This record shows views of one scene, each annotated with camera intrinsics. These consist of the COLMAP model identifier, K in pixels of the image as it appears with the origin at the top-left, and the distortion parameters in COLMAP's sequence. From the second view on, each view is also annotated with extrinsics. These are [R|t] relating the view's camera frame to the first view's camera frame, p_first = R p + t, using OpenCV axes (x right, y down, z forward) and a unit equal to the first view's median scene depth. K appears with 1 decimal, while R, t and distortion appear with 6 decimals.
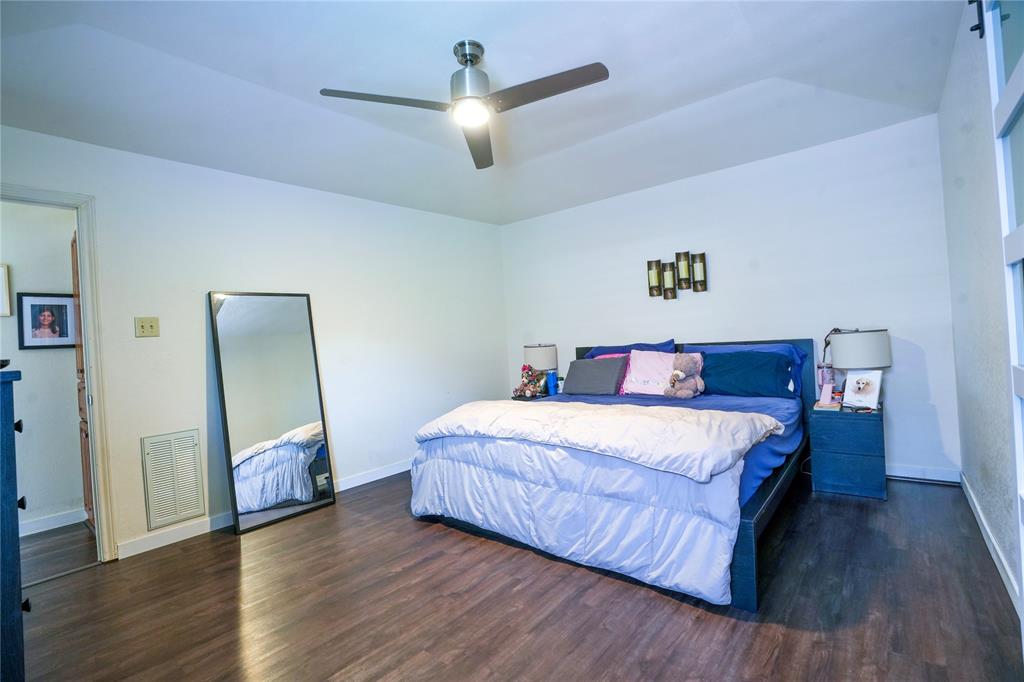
lens RADIAL K [[462.3, 0, 512.0], [0, 462.3, 341.0], [0, 0, 1]] dist [-0.054771, 0.000749]
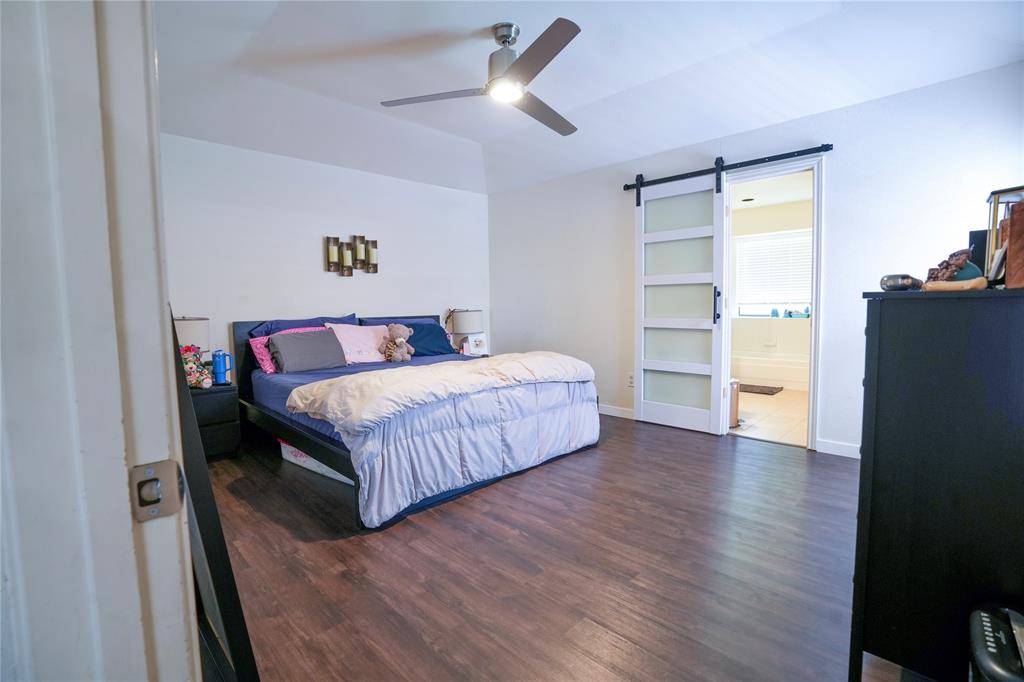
lens RADIAL K [[462.3, 0, 512.0], [0, 462.3, 341.0], [0, 0, 1]] dist [-0.054771, 0.000749]
pose [[0.098935, -0.018424, 0.994923, -1.078216], [0.016430, 0.999723, 0.016879, 0.075092], [-0.994958, 0.014676, 0.099210, 0.808062]]
